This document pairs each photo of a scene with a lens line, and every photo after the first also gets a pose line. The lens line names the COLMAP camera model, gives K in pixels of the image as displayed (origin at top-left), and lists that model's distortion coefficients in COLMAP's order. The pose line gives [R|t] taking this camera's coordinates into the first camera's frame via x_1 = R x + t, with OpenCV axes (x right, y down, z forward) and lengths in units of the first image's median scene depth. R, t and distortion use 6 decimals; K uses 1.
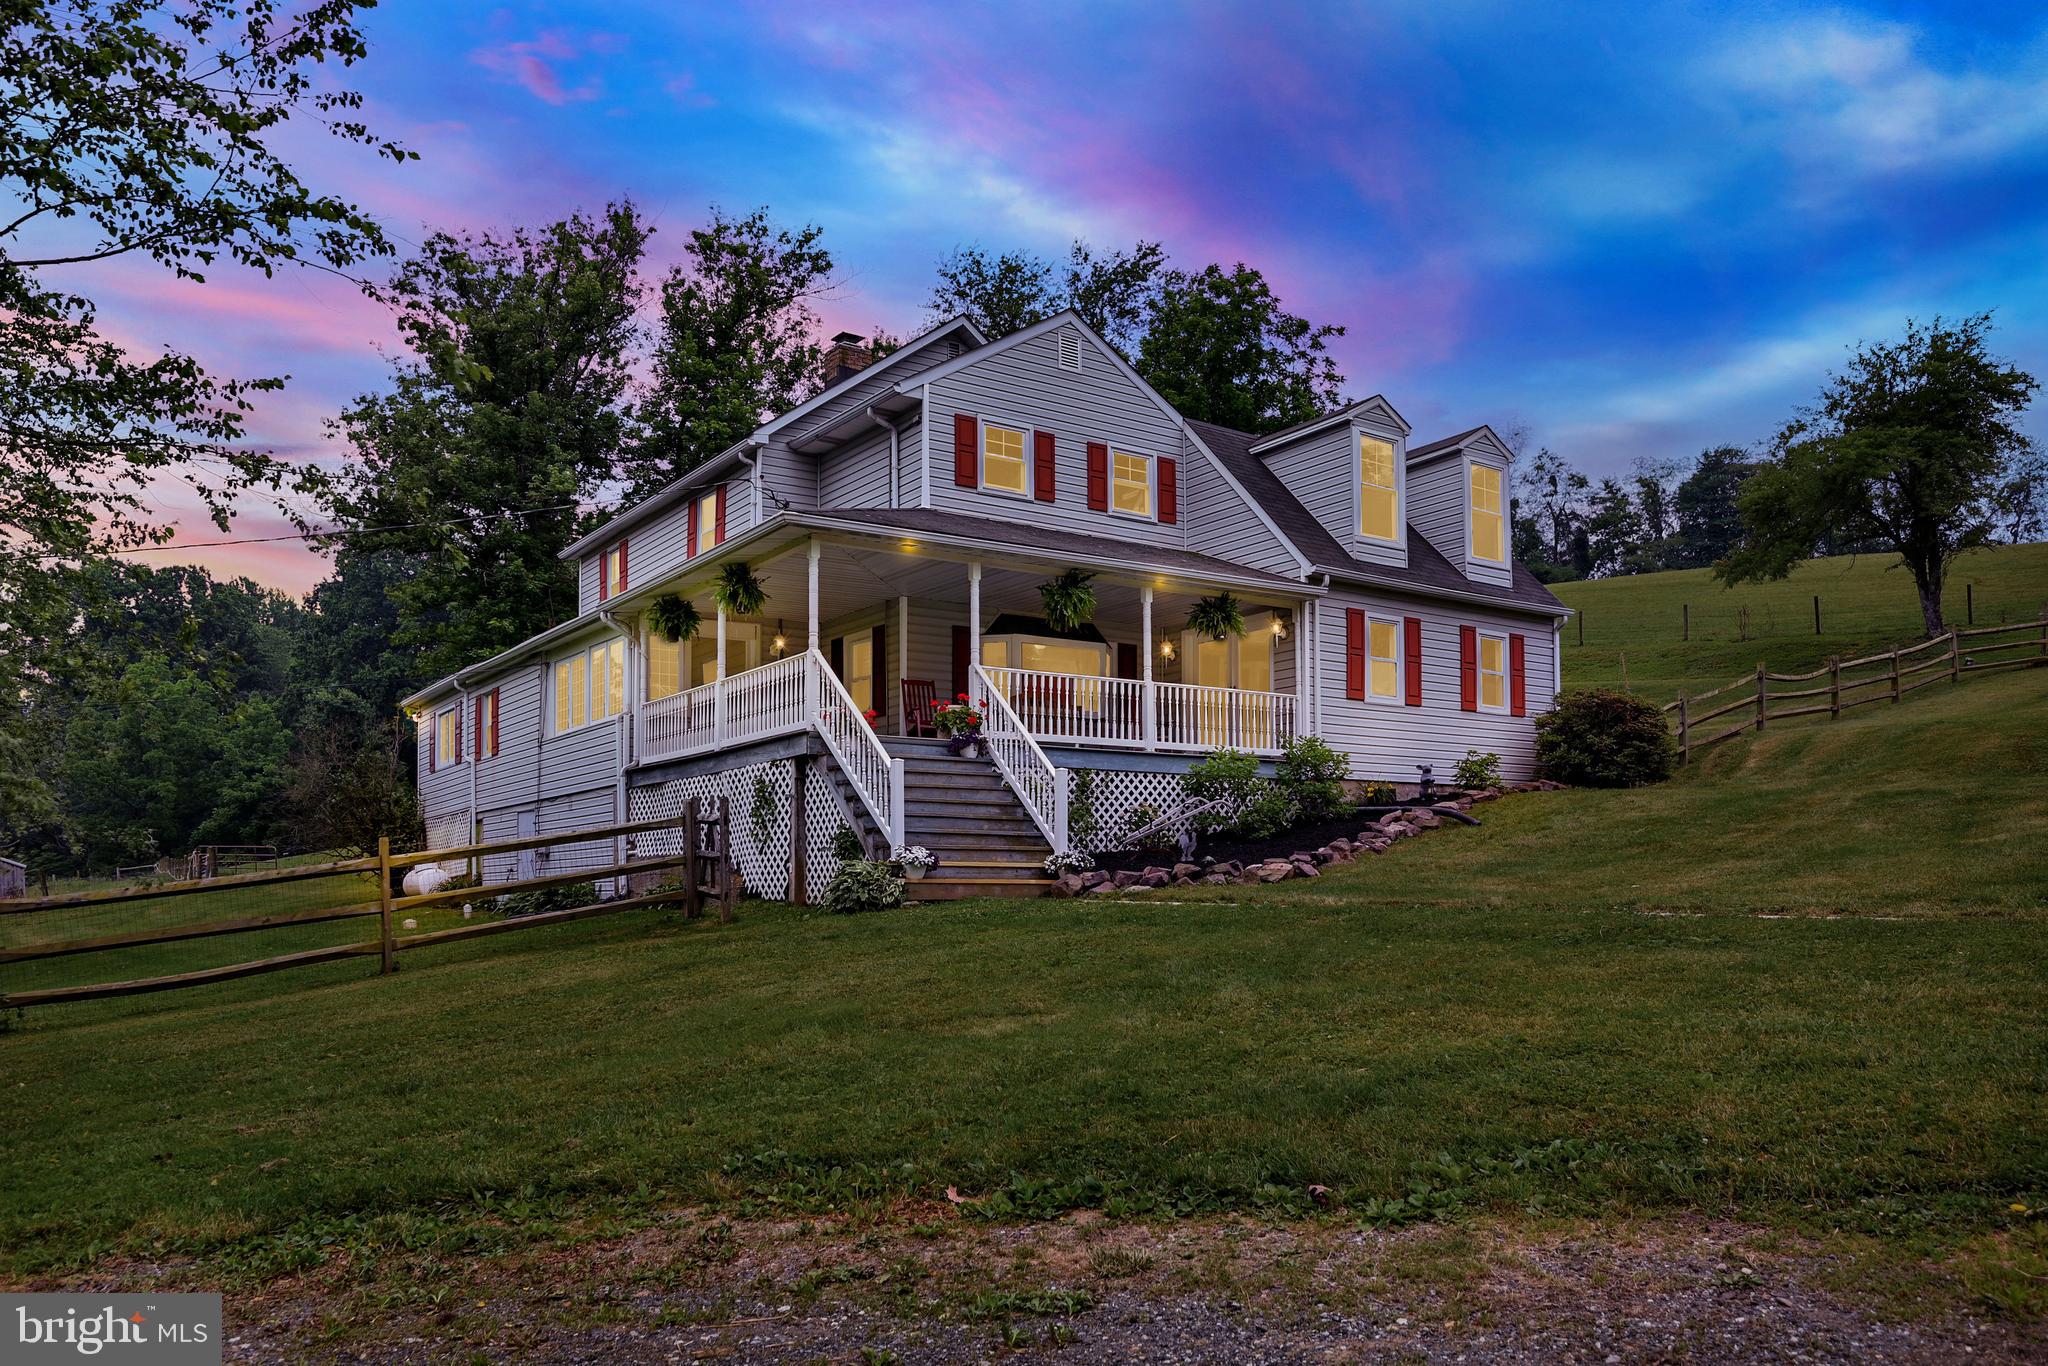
lens RADIAL K [[1480.7, 0, 1038.6], [0, 1480.7, 804.2], [0, 0, 1]] dist [0.010571, -0.008033]
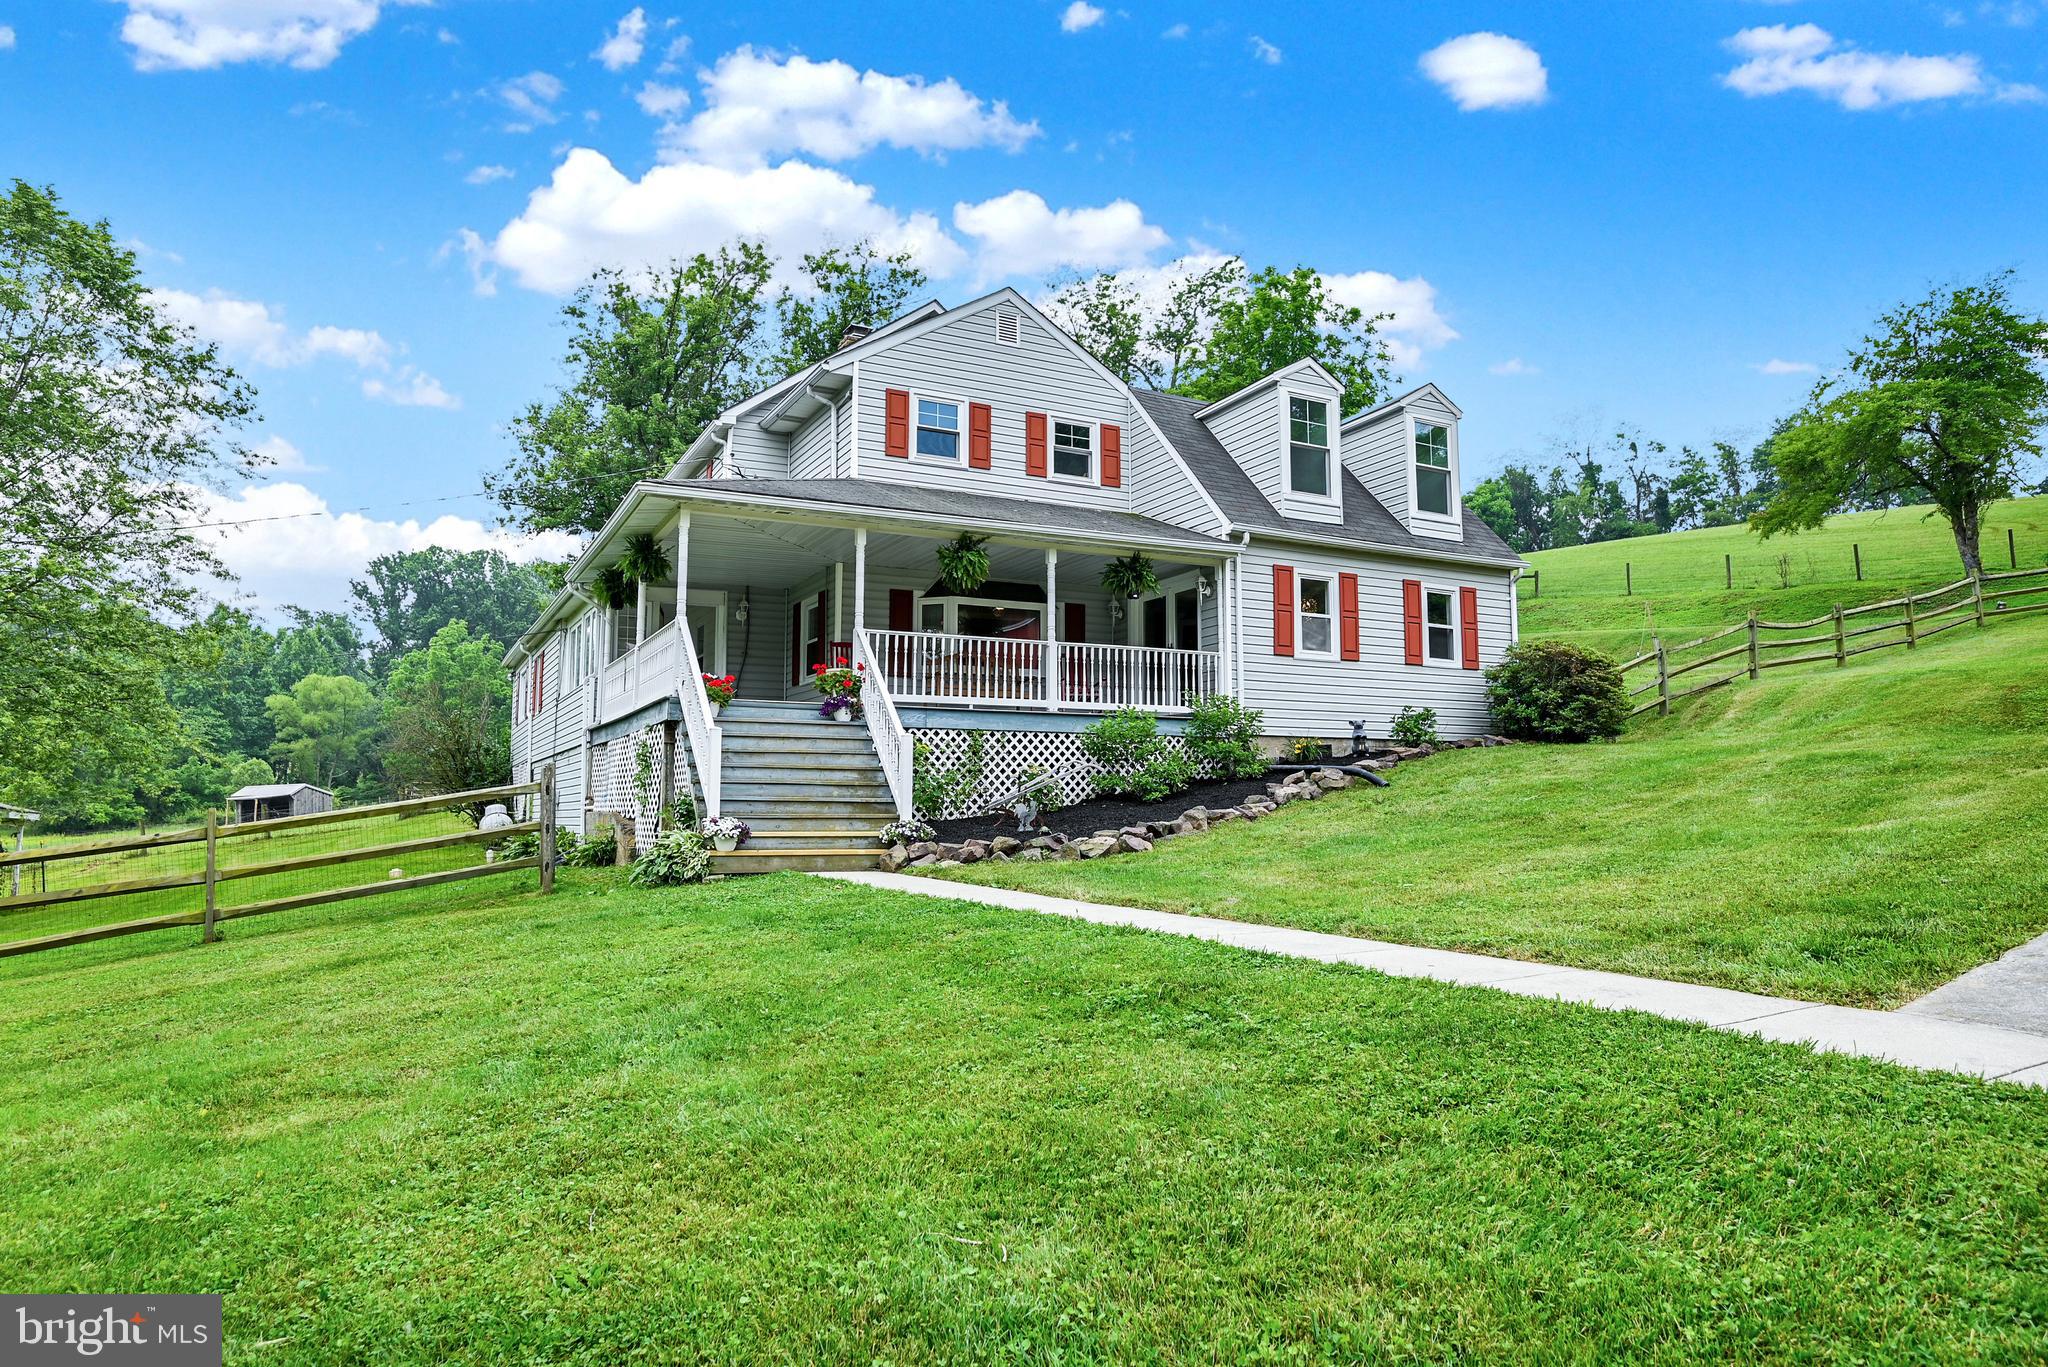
lens RADIAL K [[1250.1, 0, 1042.6], [0, 1250.1, 666.8], [0, 0, 1]] dist [0.002380, 0.000037]
pose [[0.991983, -0.009956, -0.125979, 0.118138], [0.003025, 0.998477, -0.055083, -0.012781], [0.126335, 0.054260, 0.990503, 0.106587]]
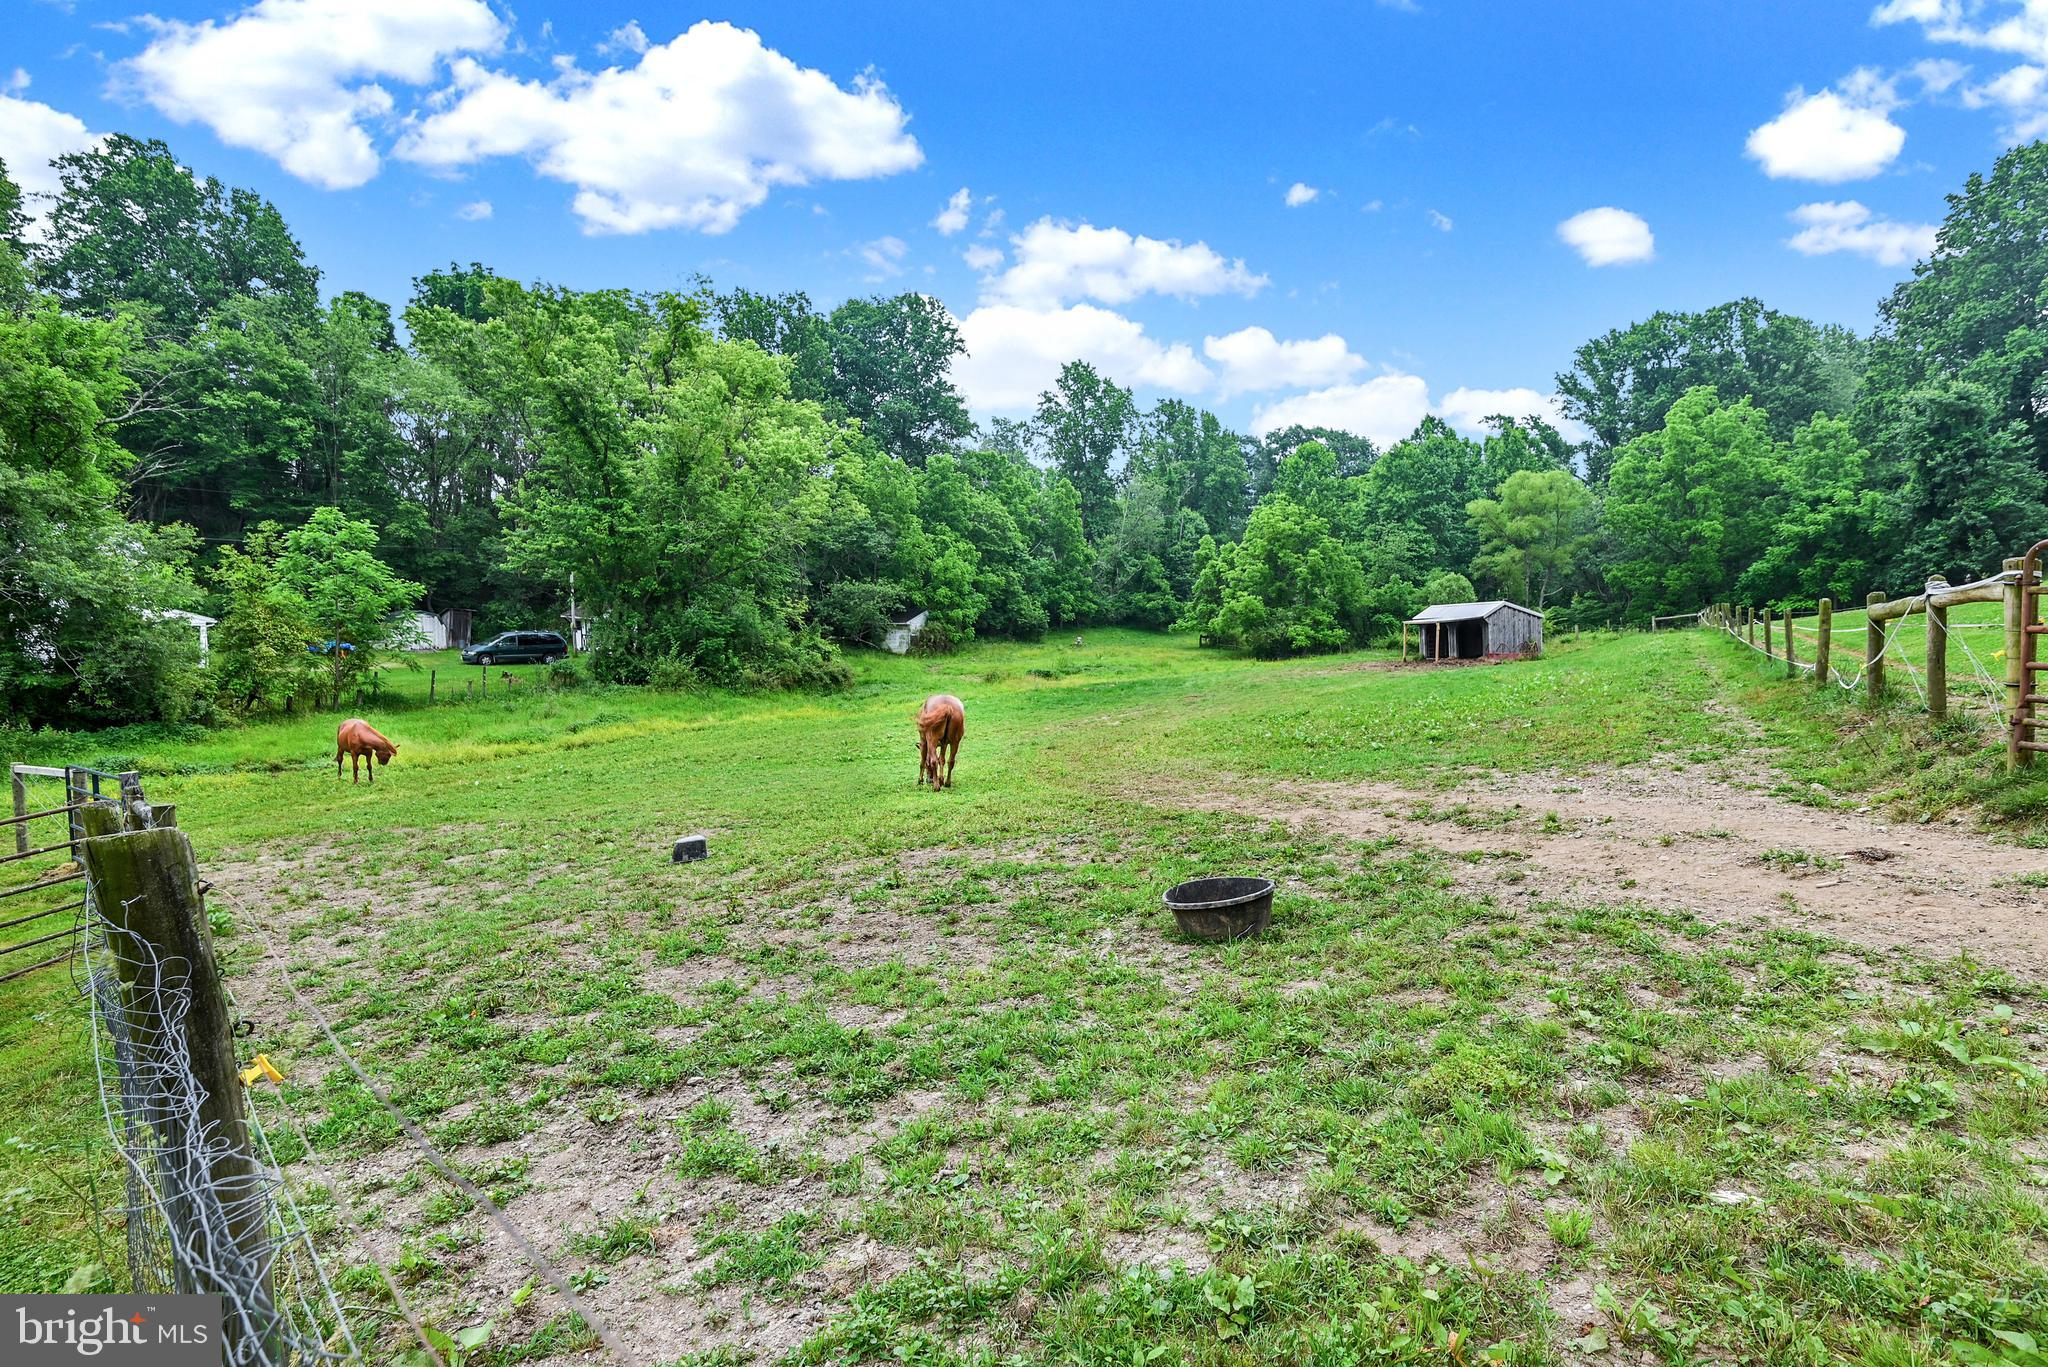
lens RADIAL K [[1028.2, 0, 1038.2], [0, 1028.2, 693.0], [0, 0, 1]] dist [0.000912, 0.002365]
pose [[0.455892, 0.073175, -0.887022, -0.941320], [0.035466, 0.994329, 0.100255, 0.055587], [0.889328, -0.077165, 0.450712, 1.529751]]
